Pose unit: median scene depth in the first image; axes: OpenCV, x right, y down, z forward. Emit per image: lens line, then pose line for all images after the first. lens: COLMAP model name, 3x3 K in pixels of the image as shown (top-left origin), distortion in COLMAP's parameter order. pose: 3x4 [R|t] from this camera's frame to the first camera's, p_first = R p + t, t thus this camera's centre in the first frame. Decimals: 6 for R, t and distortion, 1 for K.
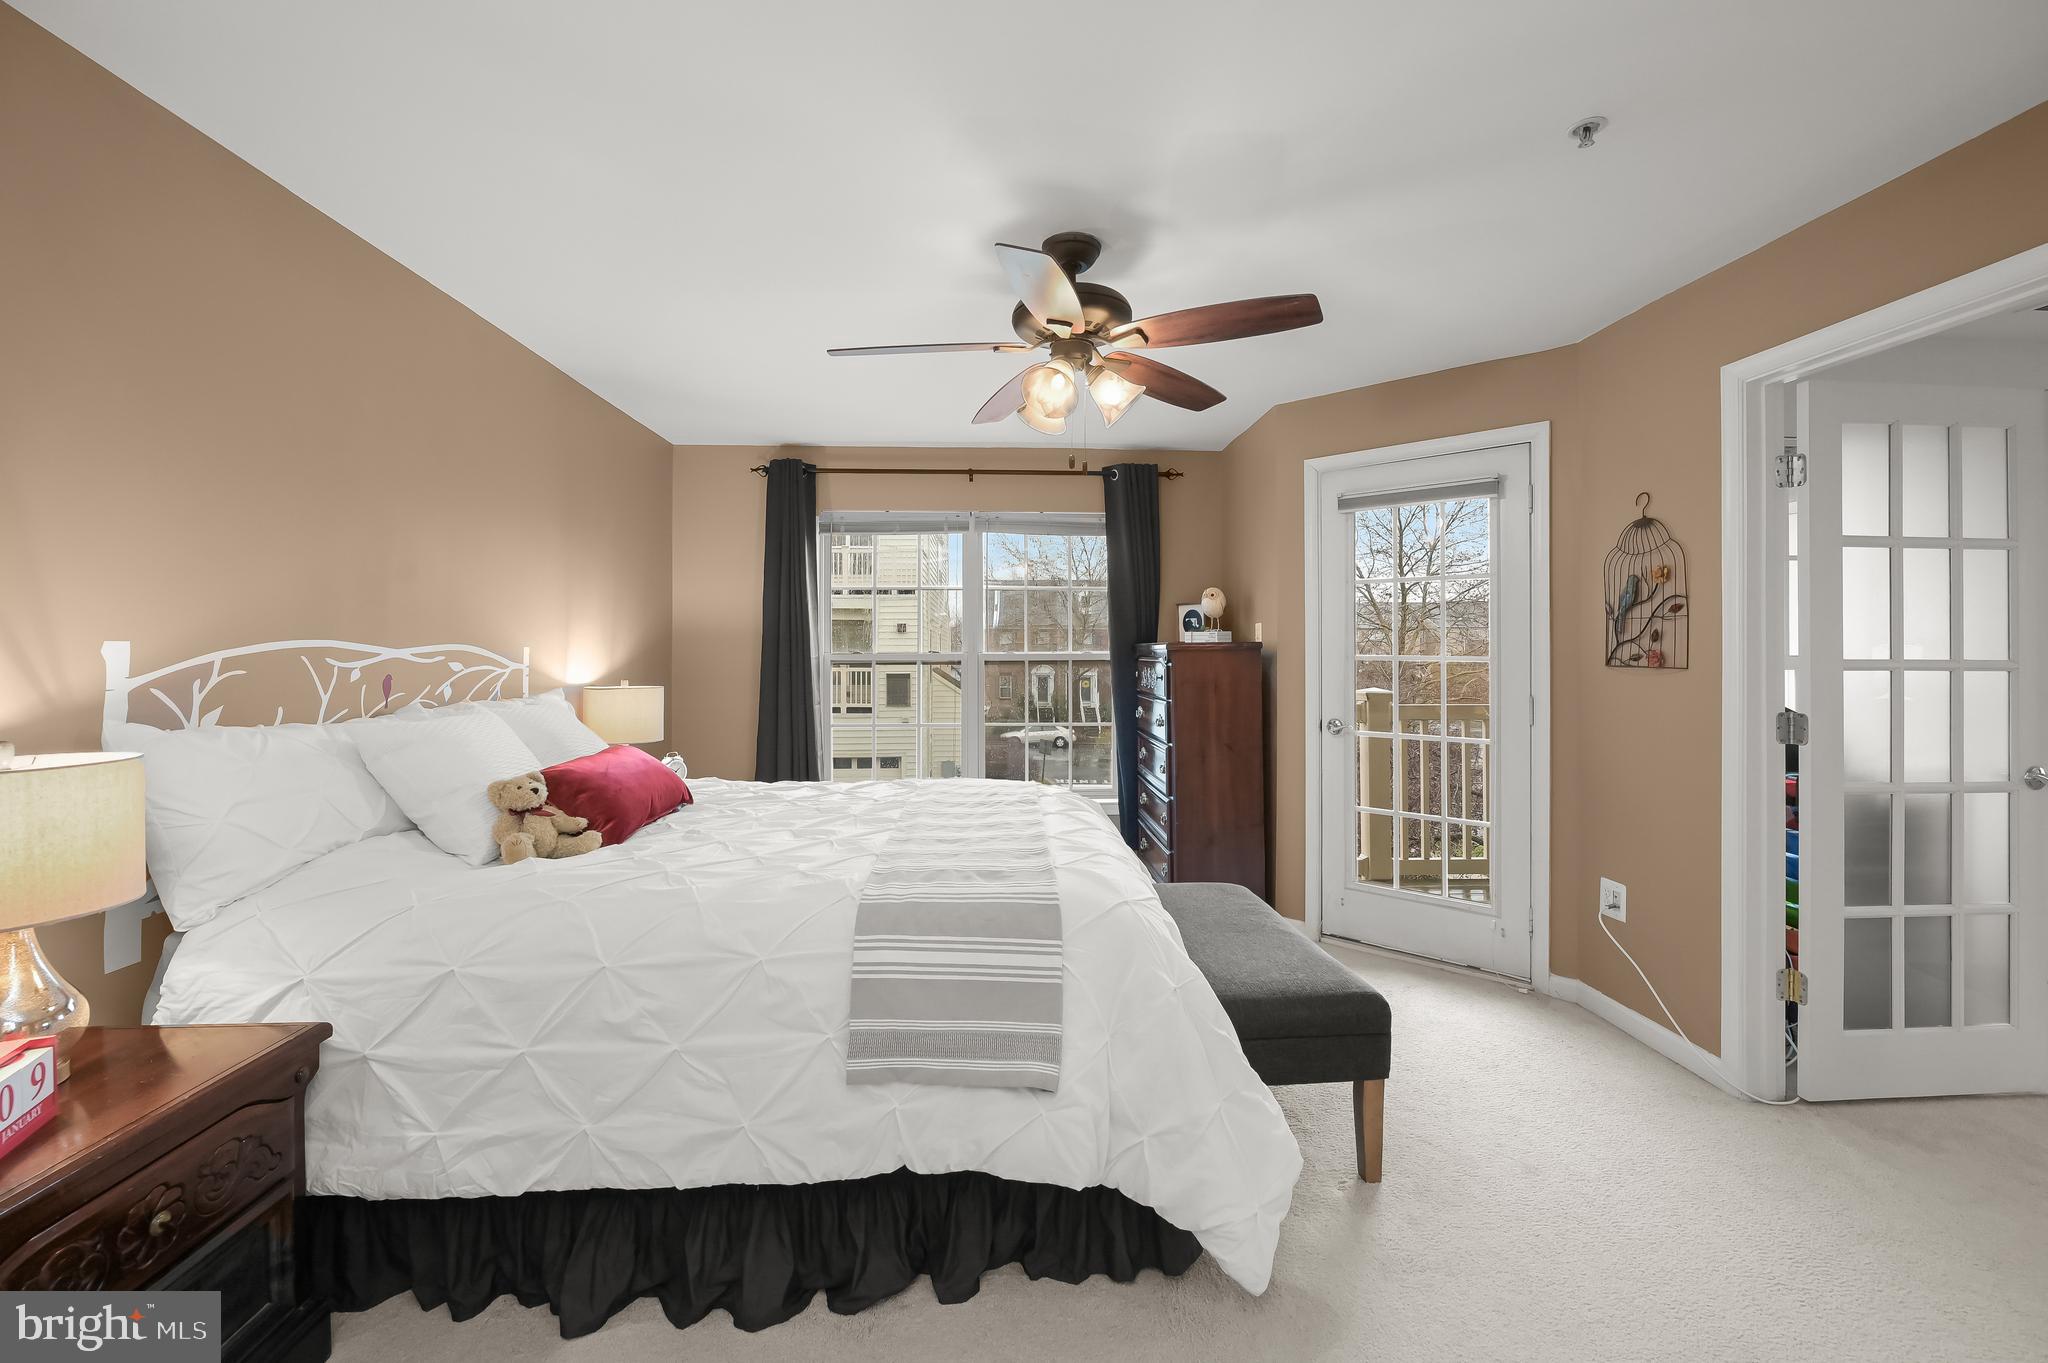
lens RADIAL K [[838.1, 0, 1033.4], [0, 838.1, 655.0], [0, 0, 1]] dist [-0.011755, 0.000262]
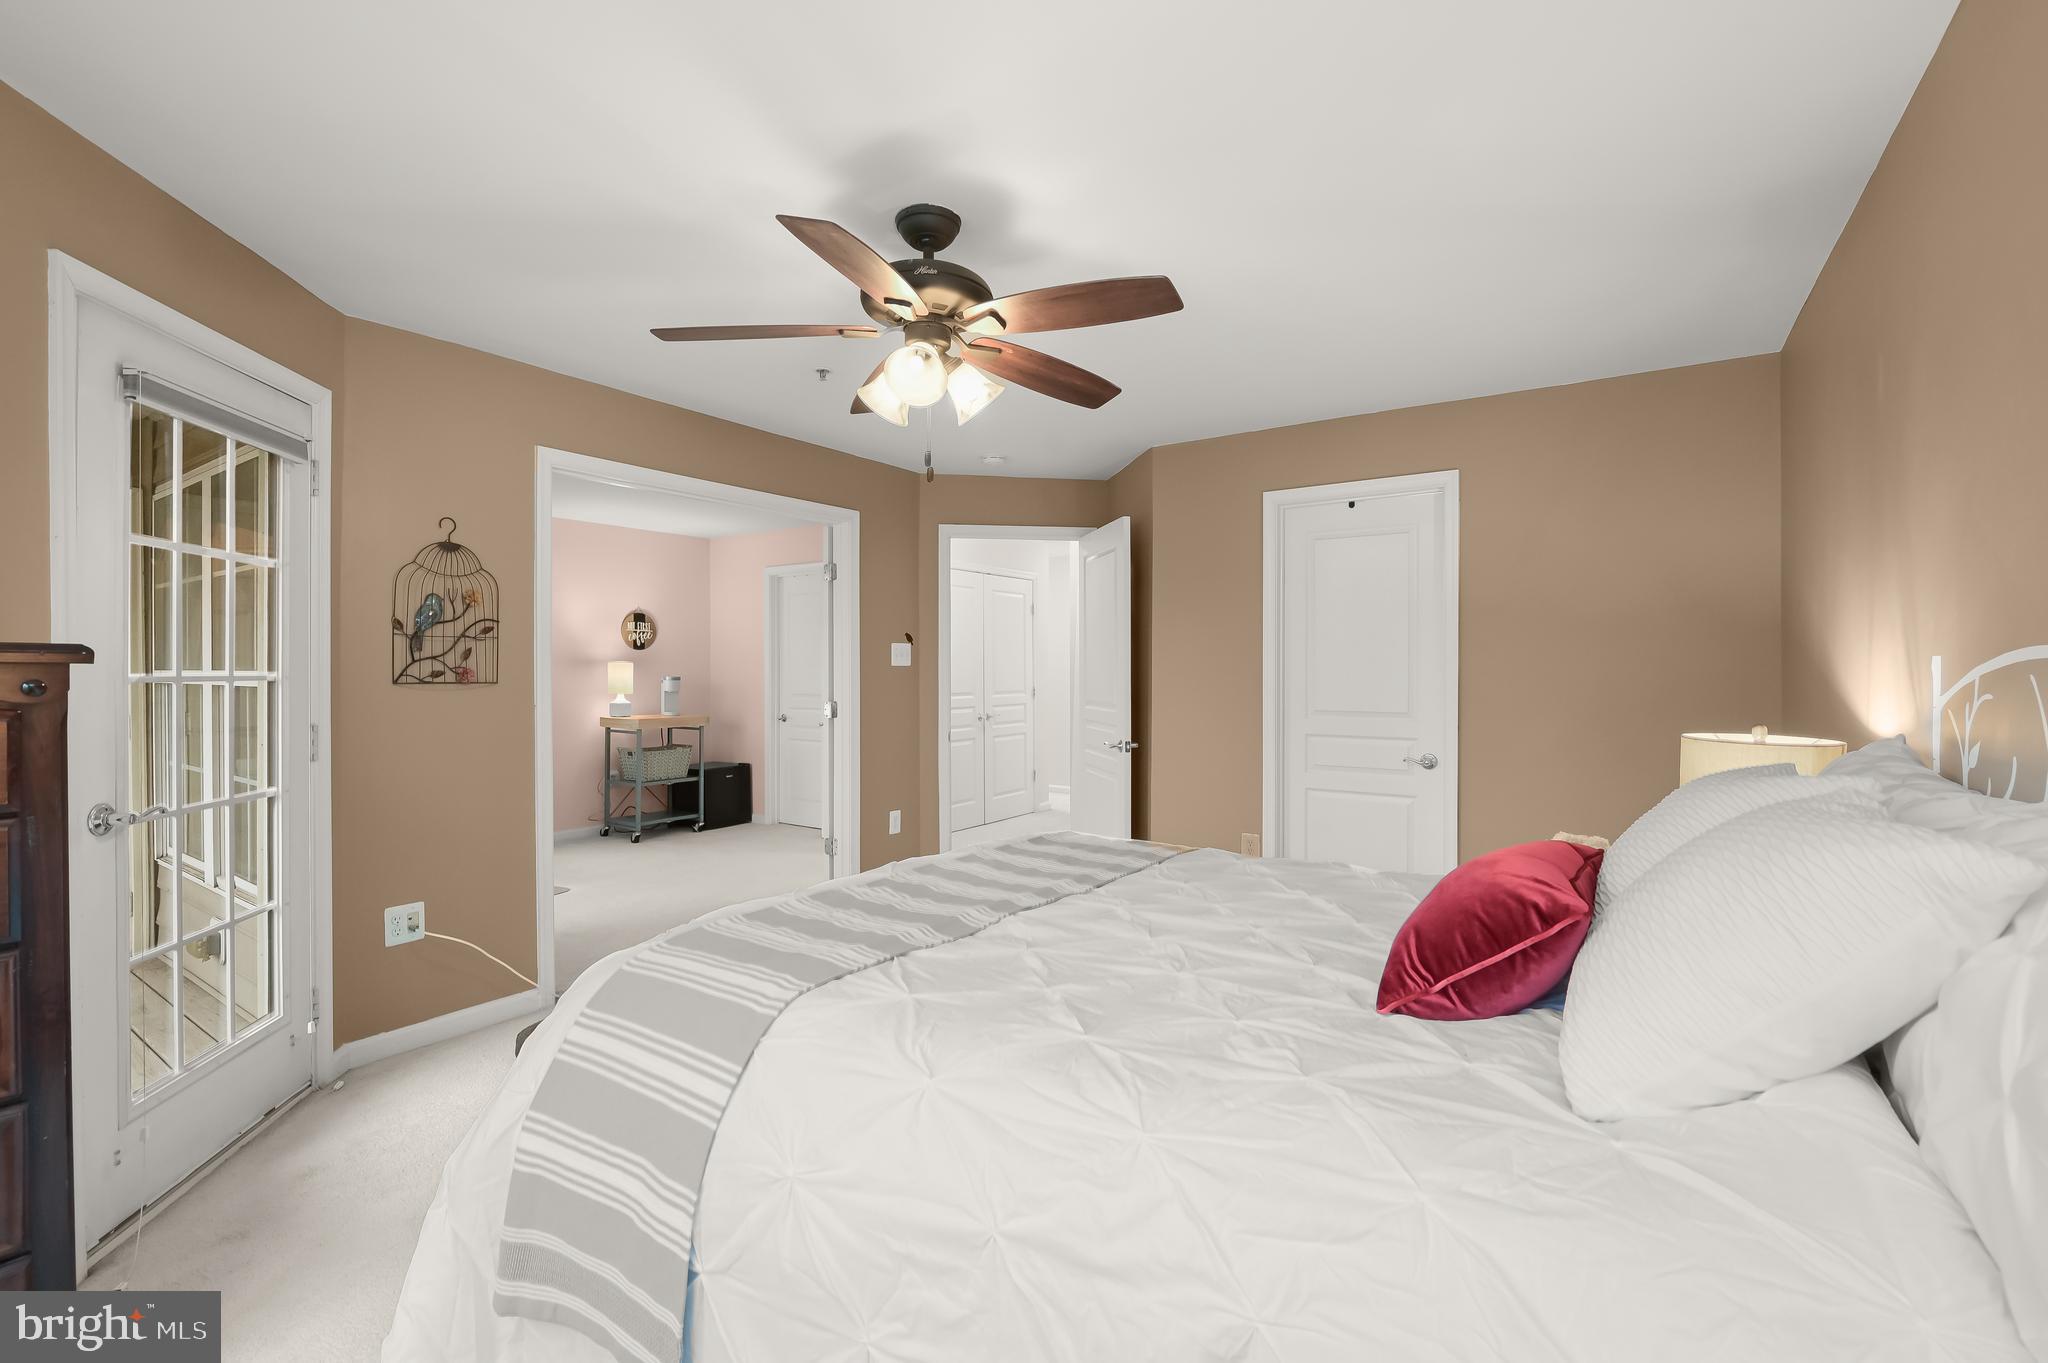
lens RADIAL K [[872.5, 0, 1024.0], [0, 872.5, 681.5], [0, 0, 1]] dist [-0.013469, 0.000086]
pose [[-0.798537, -0.007431, 0.601900, -0.525142], [0.003931, 0.999838, 0.017558, -0.003934], [-0.601933, 0.016387, -0.798379, 1.476285]]
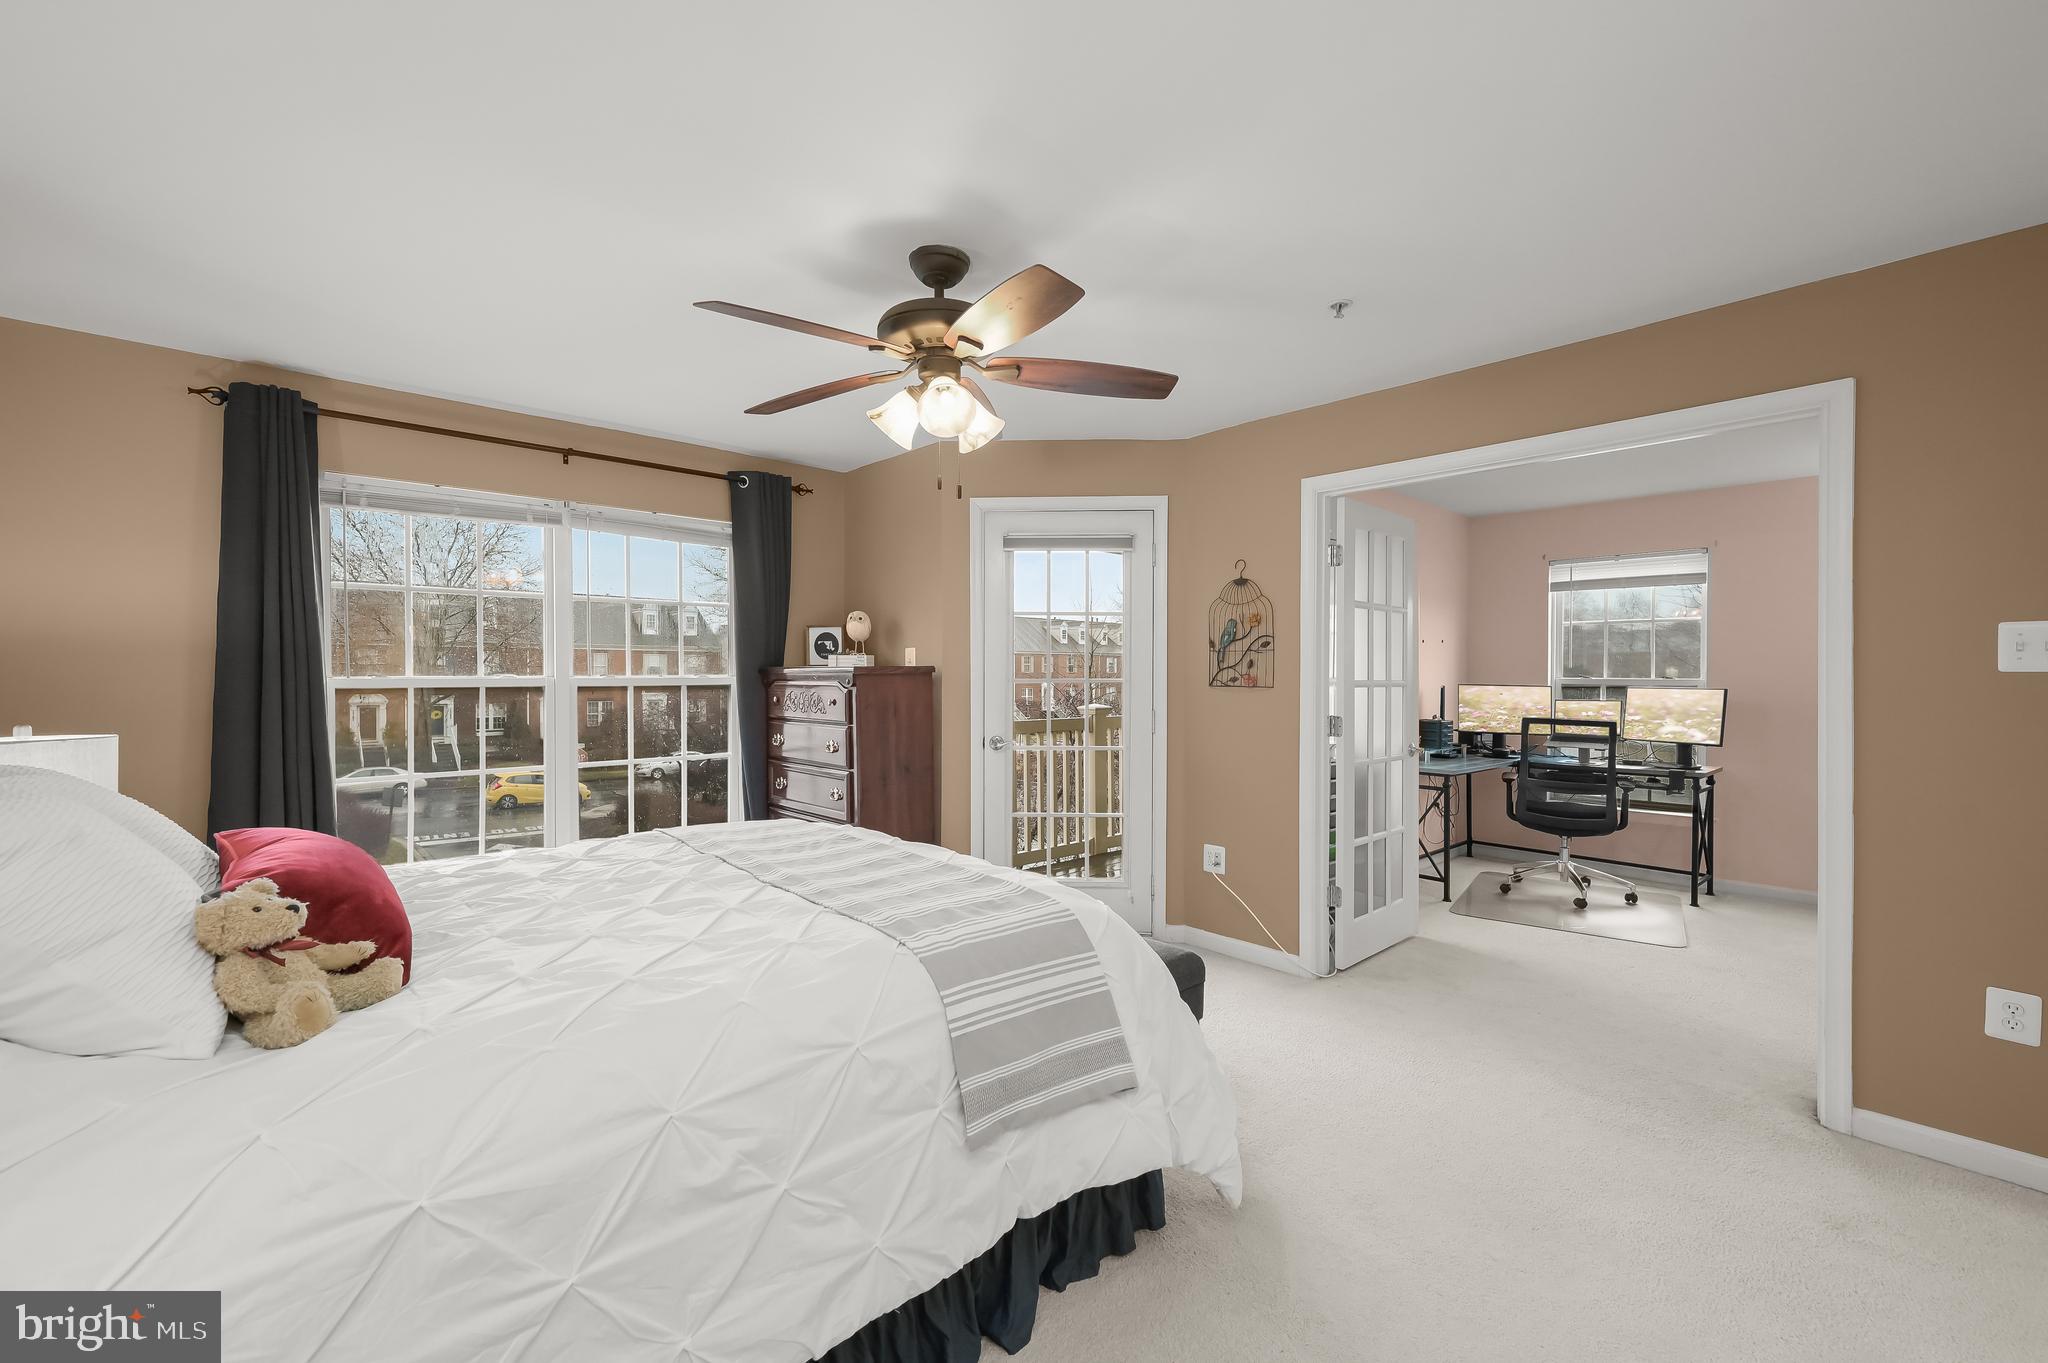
lens RADIAL K [[851.6, 0, 1031.2], [0, 851.6, 686.2], [0, 0, 1]] dist [0.006001, 0.000112]
pose [[0.766971, -0.009020, 0.641619, -0.447795], [0.002678, 0.999937, 0.010855, -0.002285], [-0.641677, -0.006607, 0.766947, 0.144638]]
